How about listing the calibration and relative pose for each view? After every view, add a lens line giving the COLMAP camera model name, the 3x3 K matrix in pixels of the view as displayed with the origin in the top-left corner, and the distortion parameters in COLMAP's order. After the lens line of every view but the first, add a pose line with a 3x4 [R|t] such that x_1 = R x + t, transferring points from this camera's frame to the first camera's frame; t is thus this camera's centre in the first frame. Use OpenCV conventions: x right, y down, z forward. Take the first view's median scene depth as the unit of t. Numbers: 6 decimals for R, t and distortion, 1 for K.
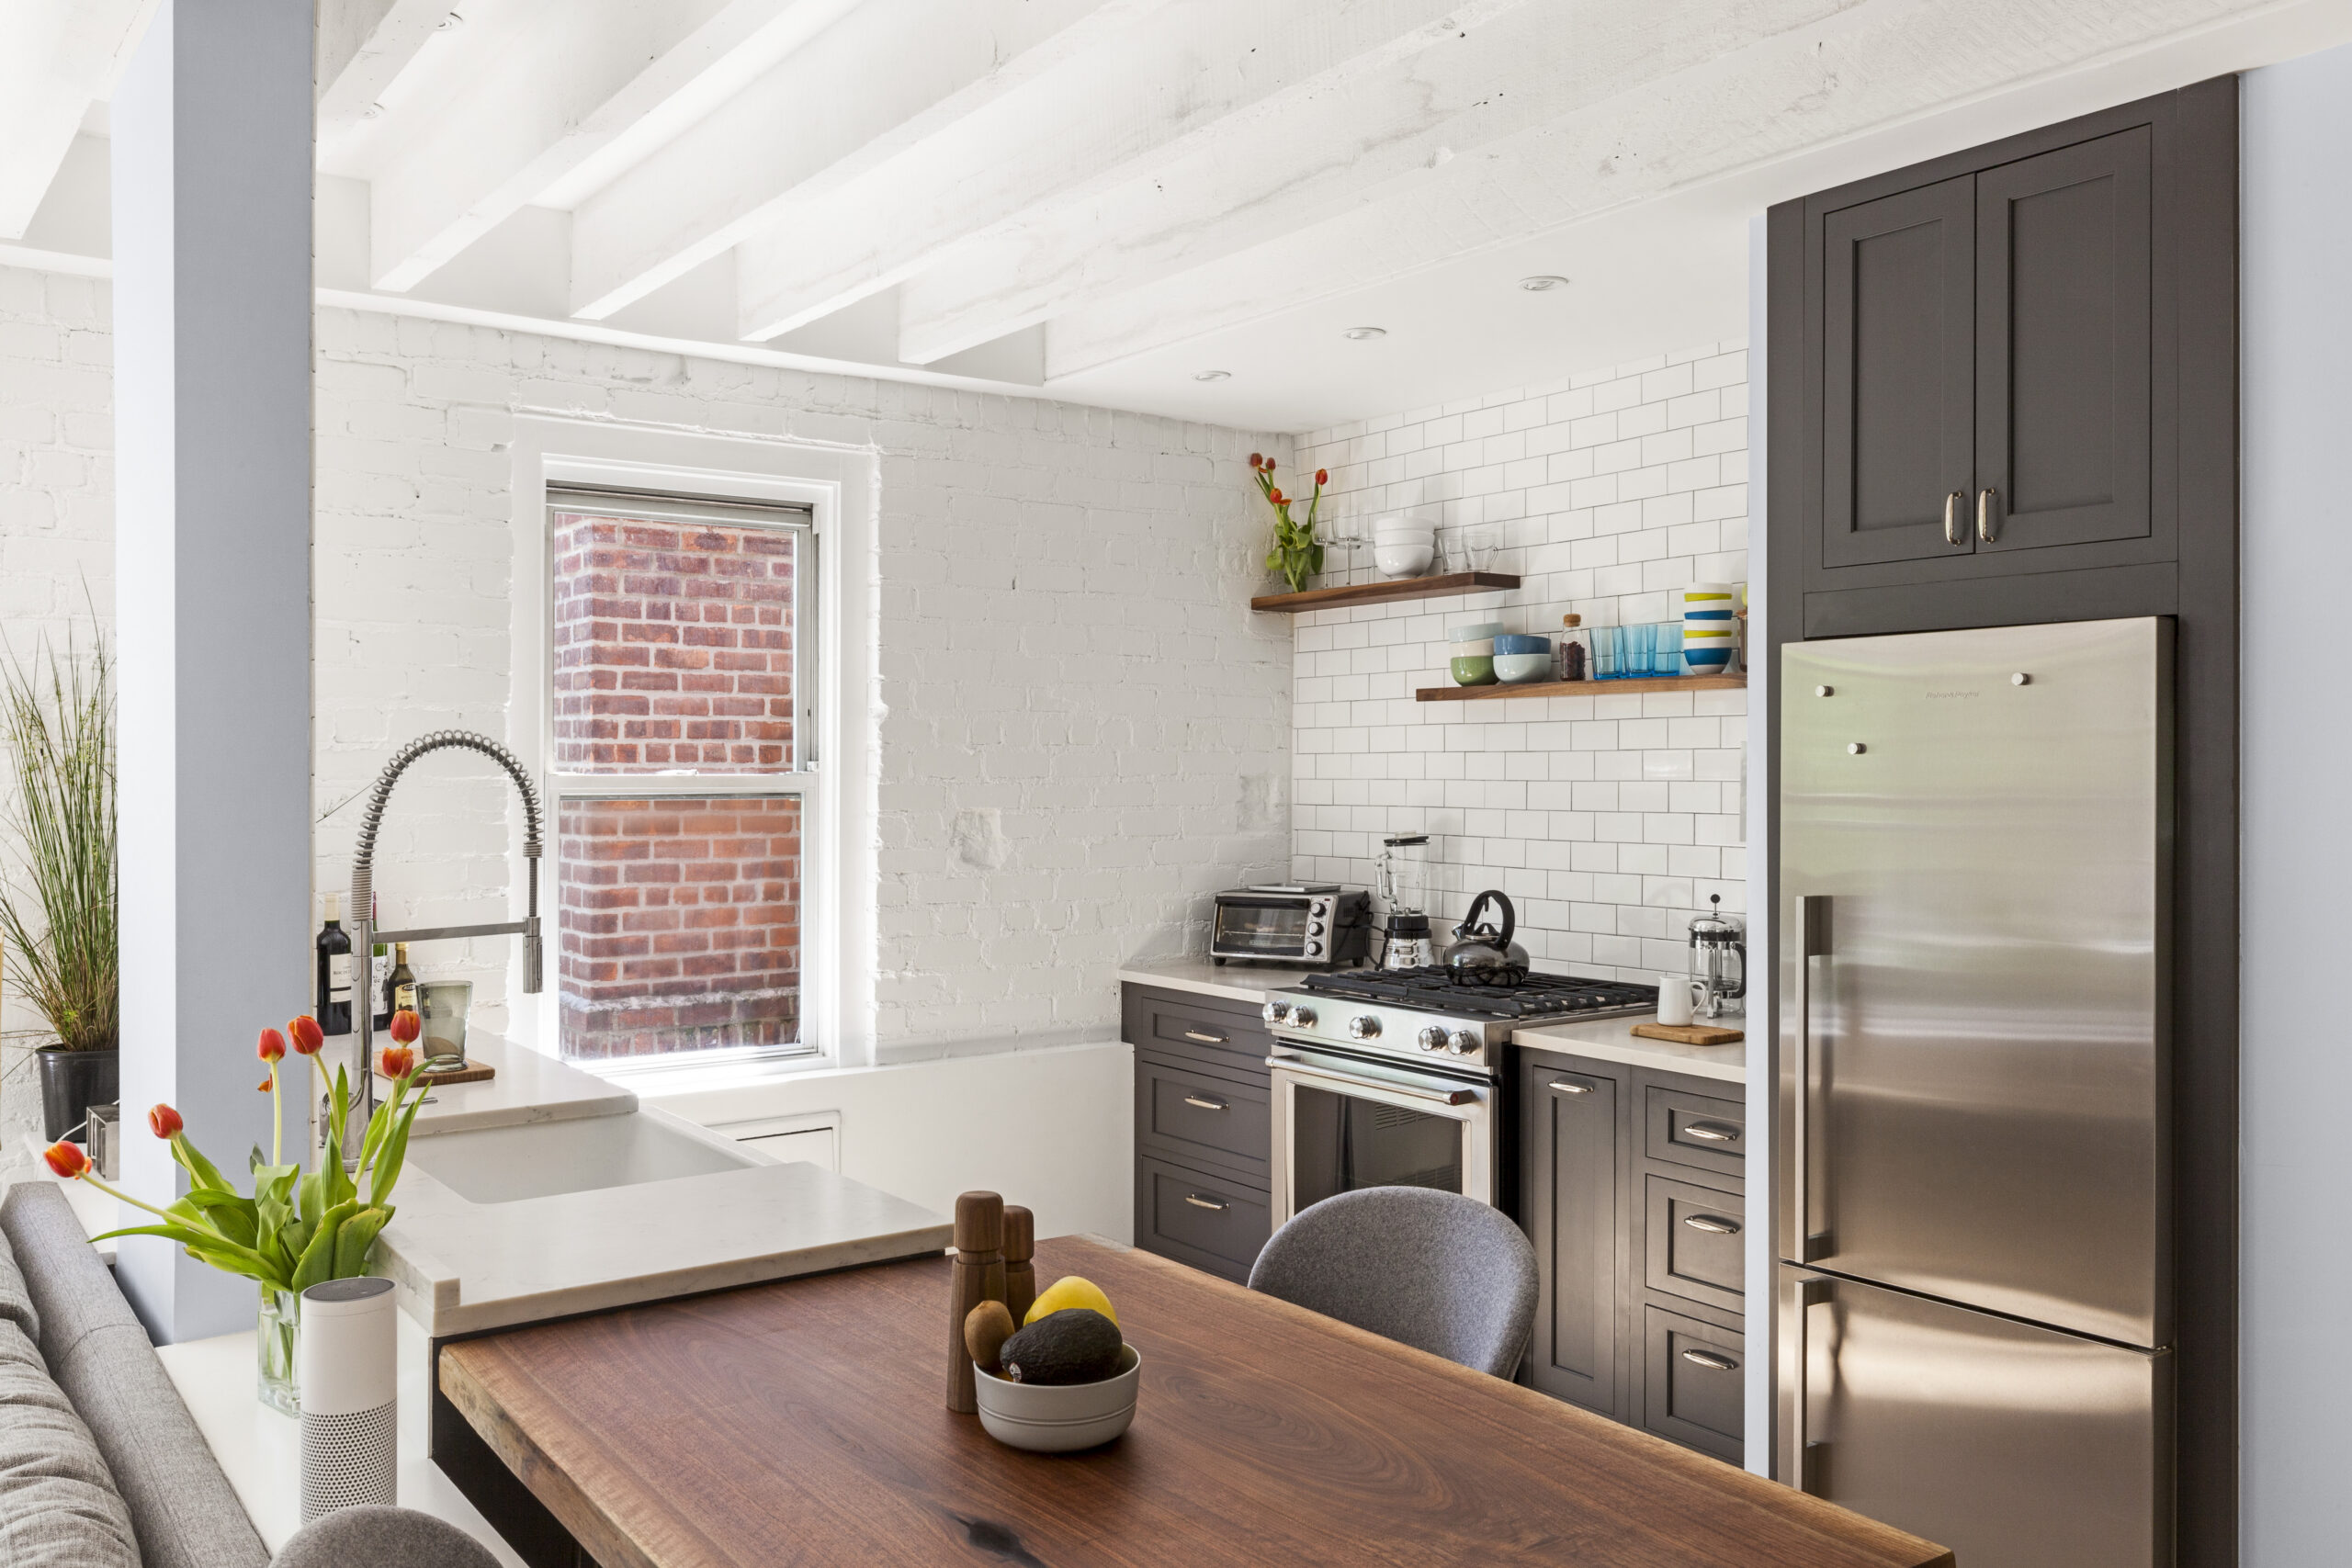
lens RADIAL K [[1882.5, 0, 1156.0], [0, 1882.5, 706.7], [0, 0, 1]] dist [0.003384, -0.001587]
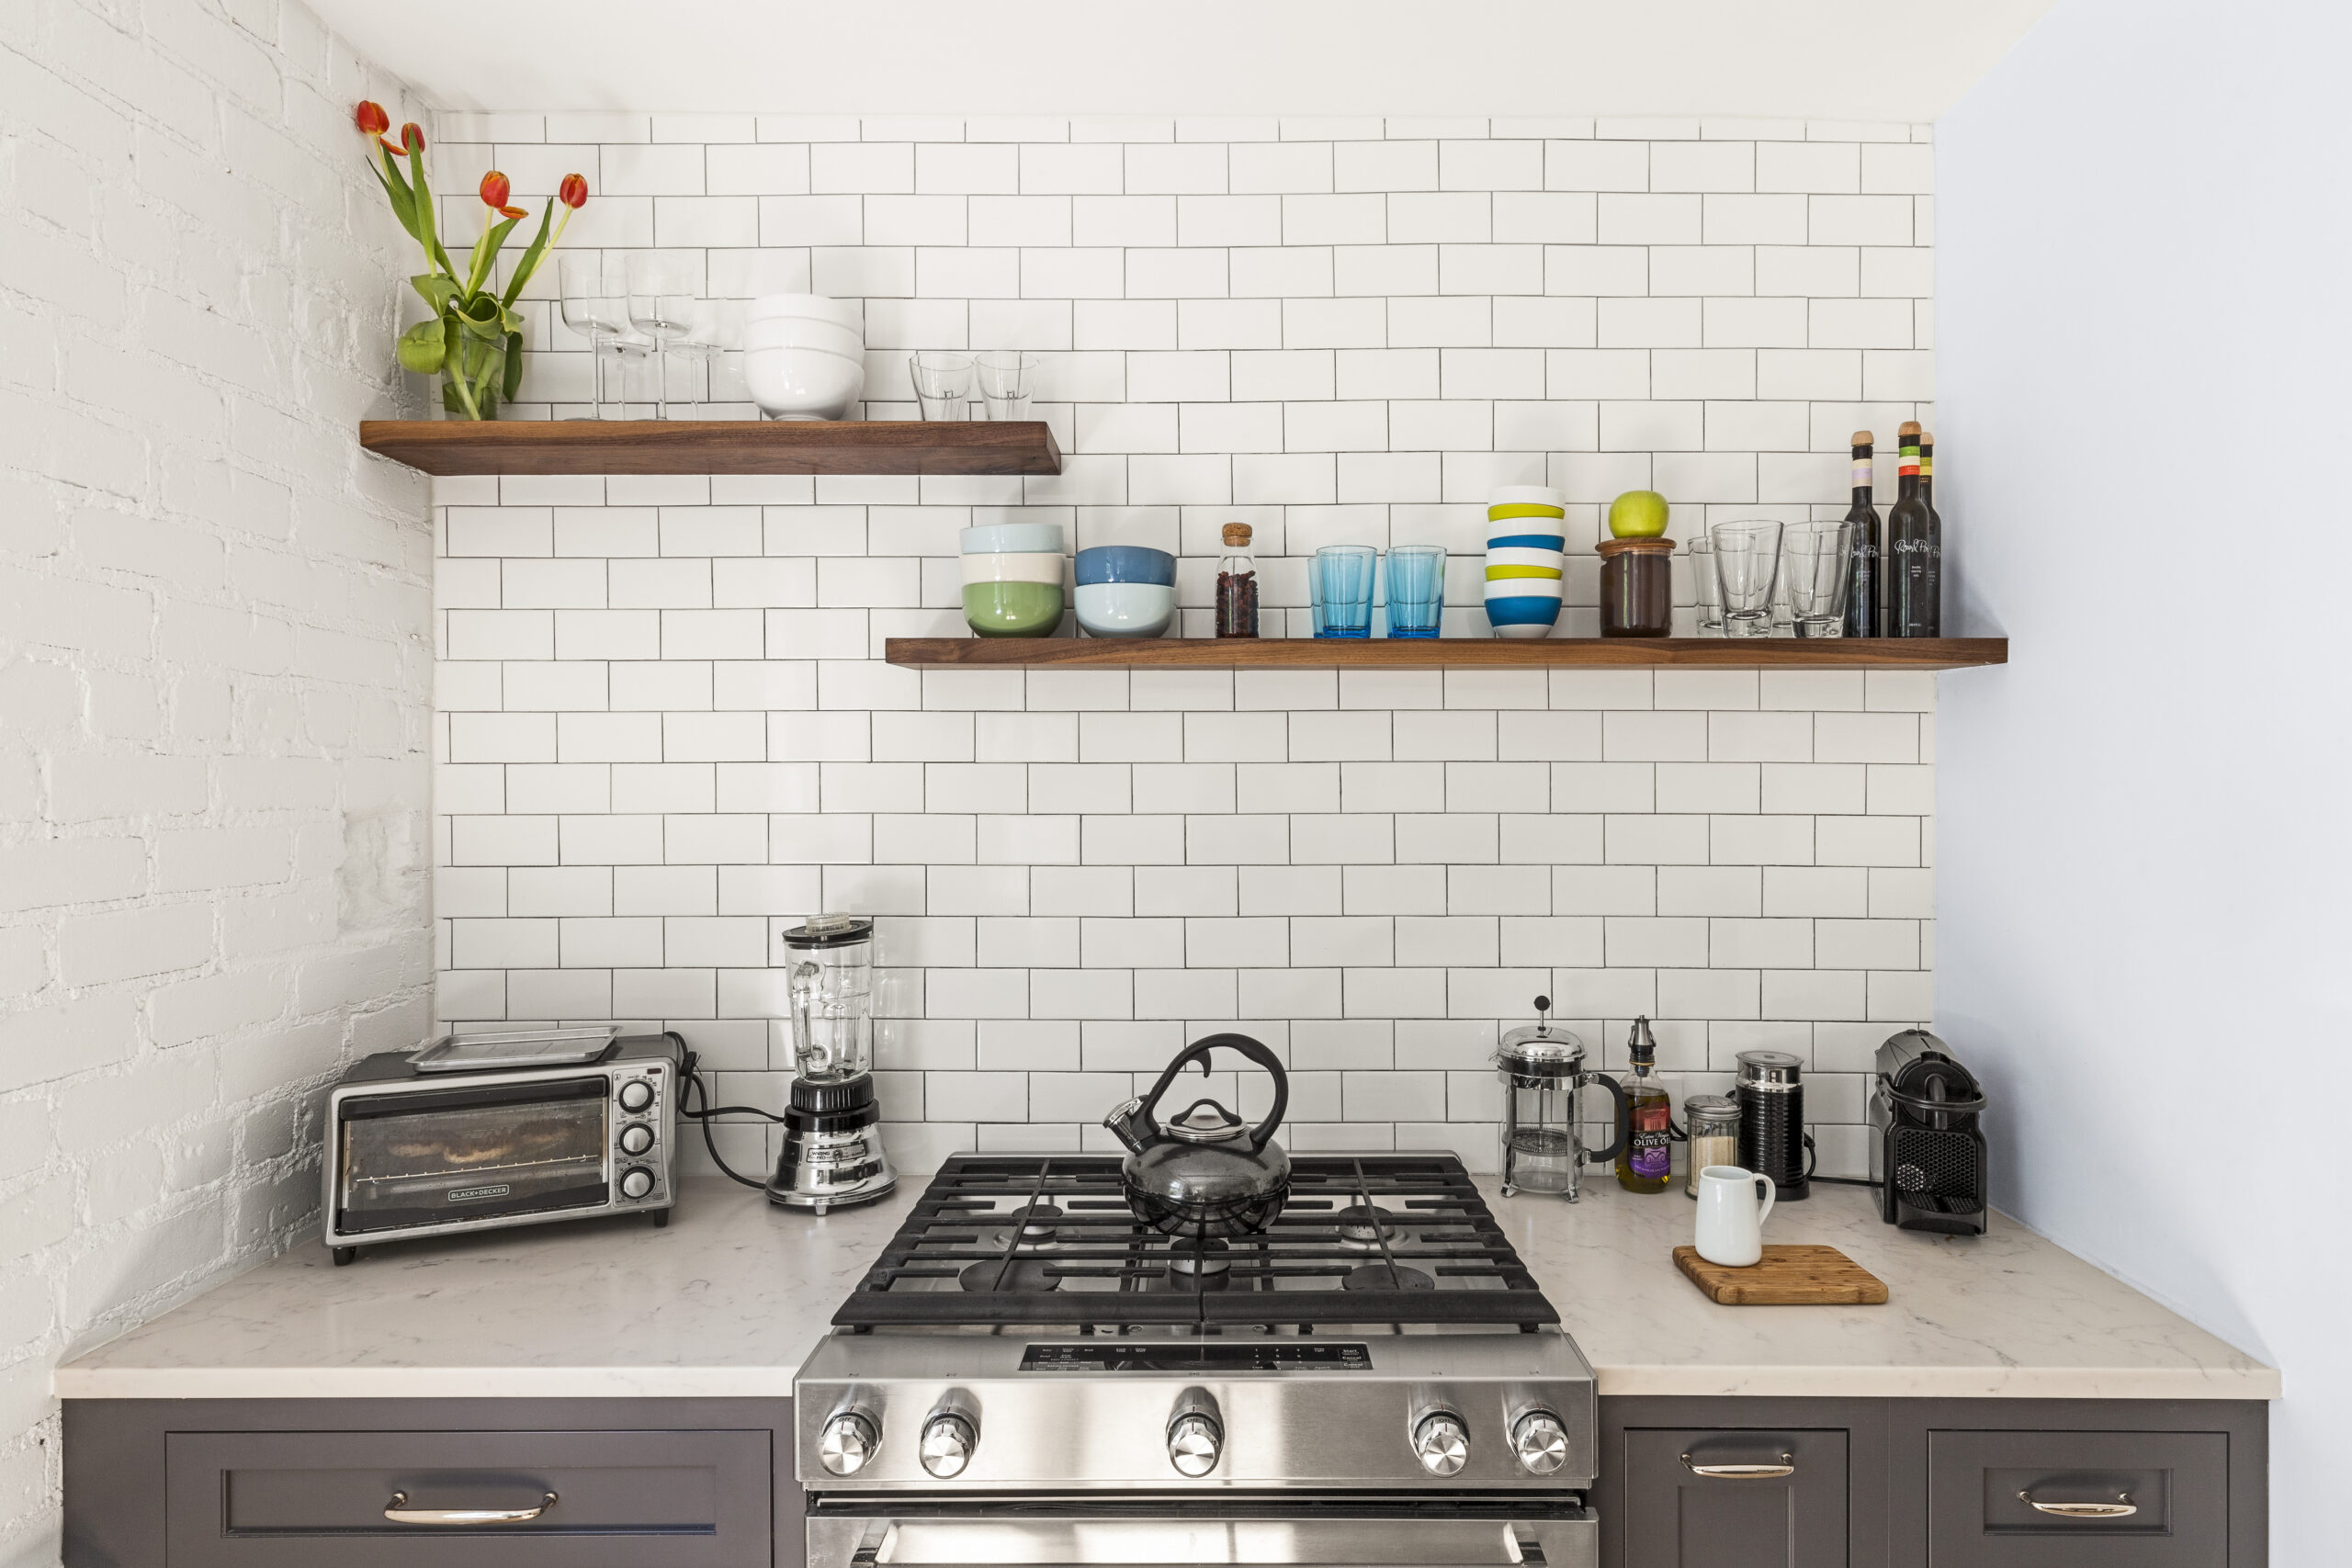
lens RADIAL K [[1295.2, 0, 1178.1], [0, 1295.2, 780.0], [0, 0, 1]] dist [-0.002033, -0.000980]
pose [[0.570817, -0.002976, 0.821072, -0.100290], [-0.026916, 0.999388, 0.022335, 0.018142], [-0.820636, -0.034849, 0.570387, 0.706147]]
